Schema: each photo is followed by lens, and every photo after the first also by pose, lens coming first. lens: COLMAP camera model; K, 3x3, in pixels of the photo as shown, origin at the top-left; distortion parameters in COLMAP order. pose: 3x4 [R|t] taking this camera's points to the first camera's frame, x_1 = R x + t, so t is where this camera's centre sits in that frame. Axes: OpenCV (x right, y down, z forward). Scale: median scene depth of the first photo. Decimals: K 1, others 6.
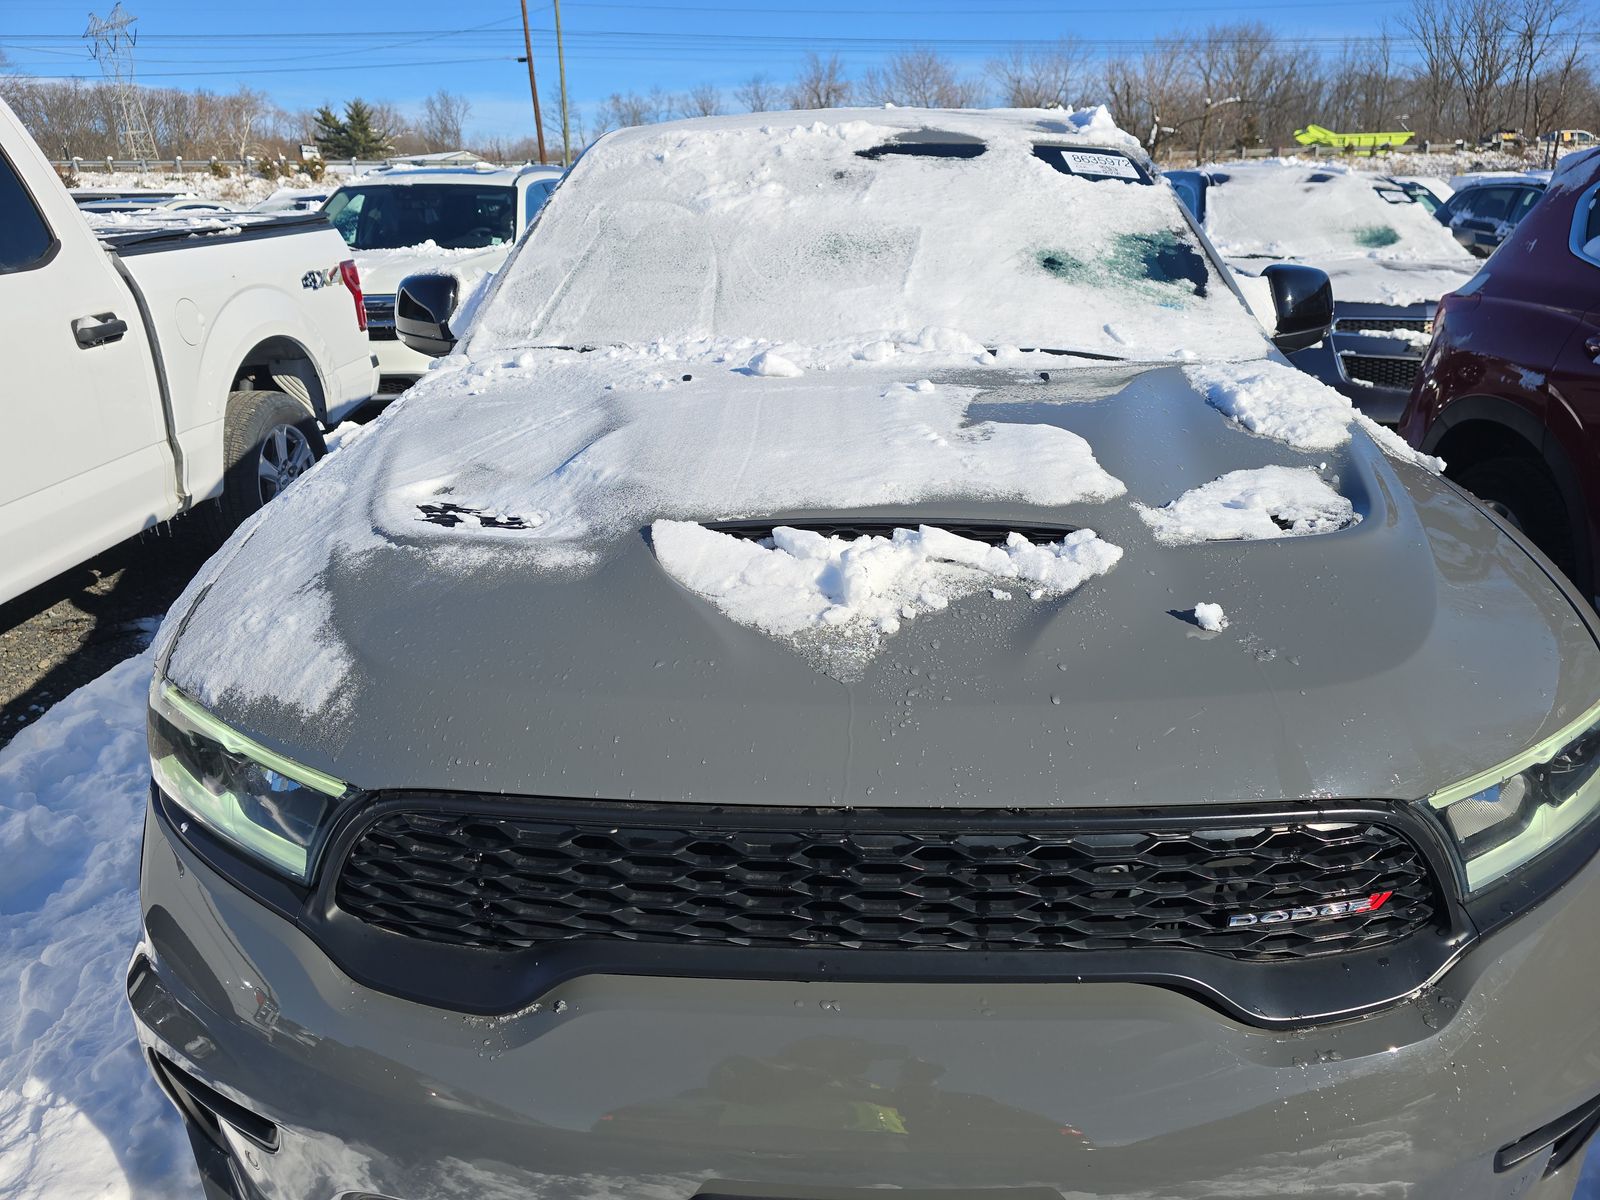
lens RADIAL K [[1060.8, 0, 807.2], [0, 1060.8, 594.9], [0, 0, 1]] dist [0.070589, -0.064903]
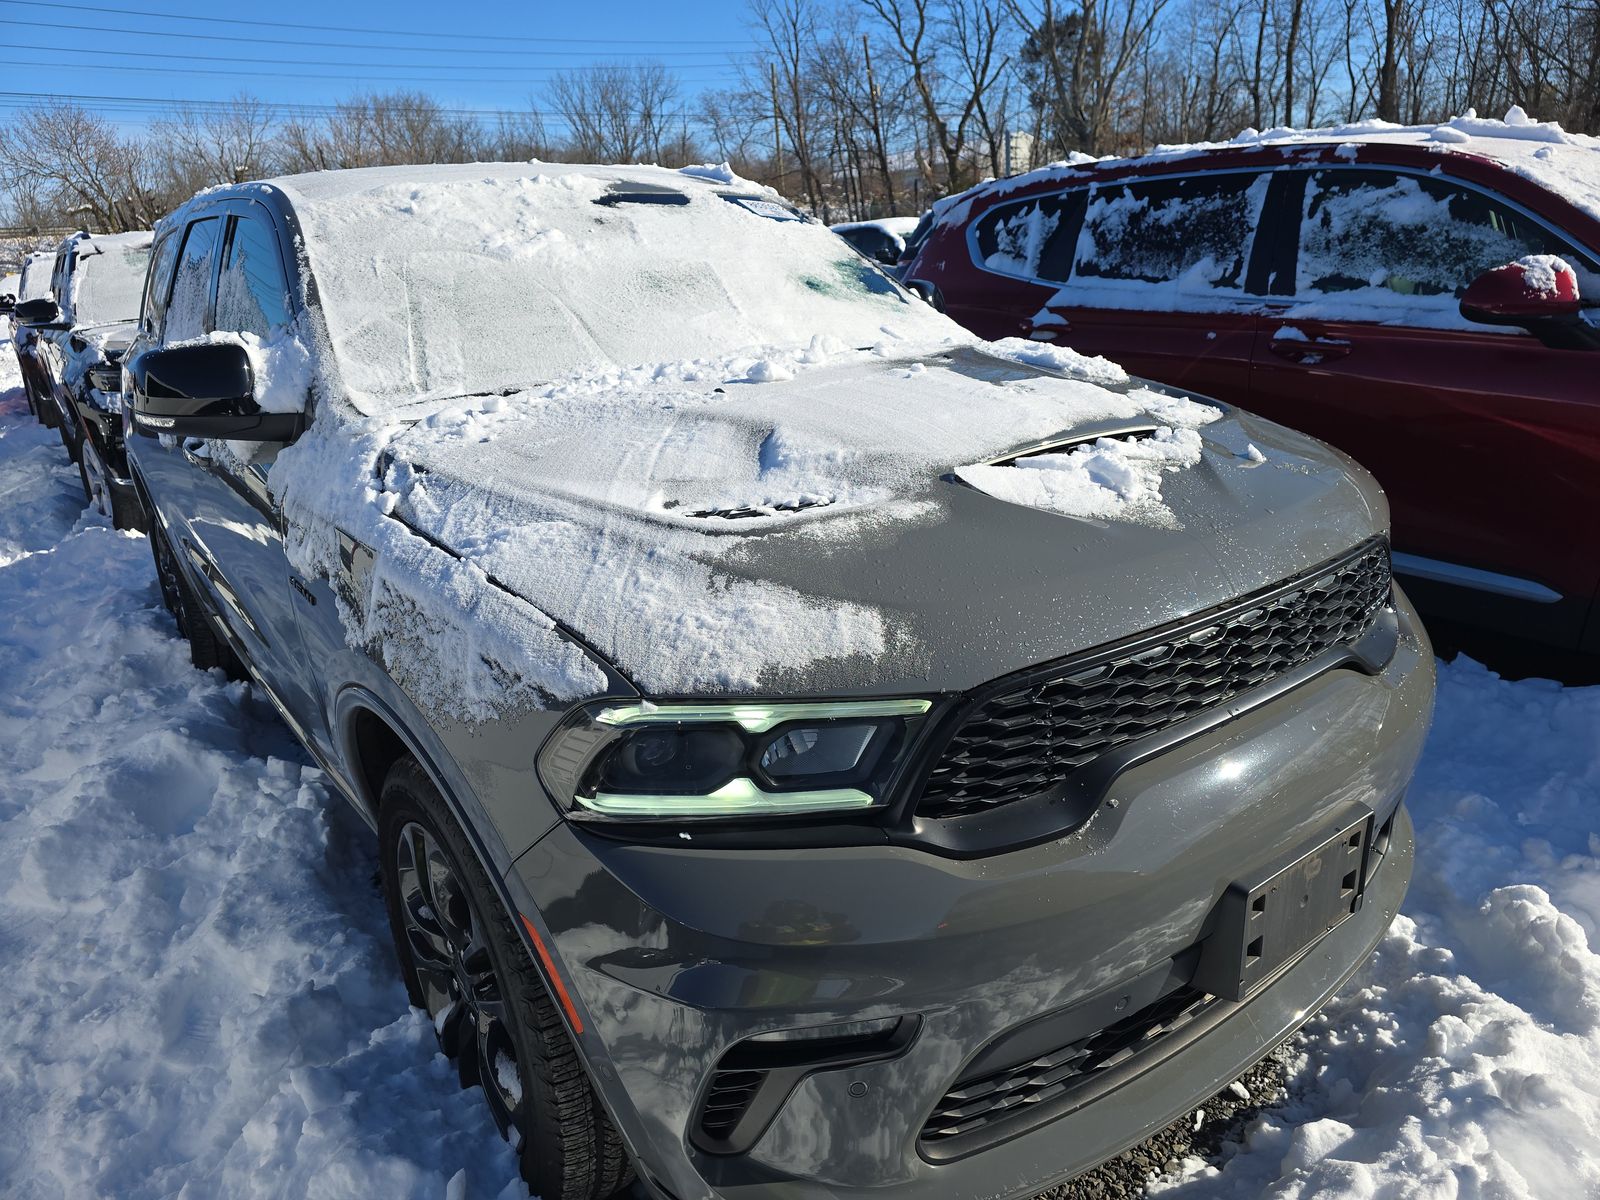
lens RADIAL K [[1060.8, 0, 807.2], [0, 1060.8, 594.9], [0, 0, 1]] dist [0.070589, -0.064903]
pose [[0.785749, -0.229133, 0.574541, -1.011187], [0.258269, 0.965548, 0.031859, -0.009347], [-0.562047, 0.123353, 0.817855, 0.070541]]
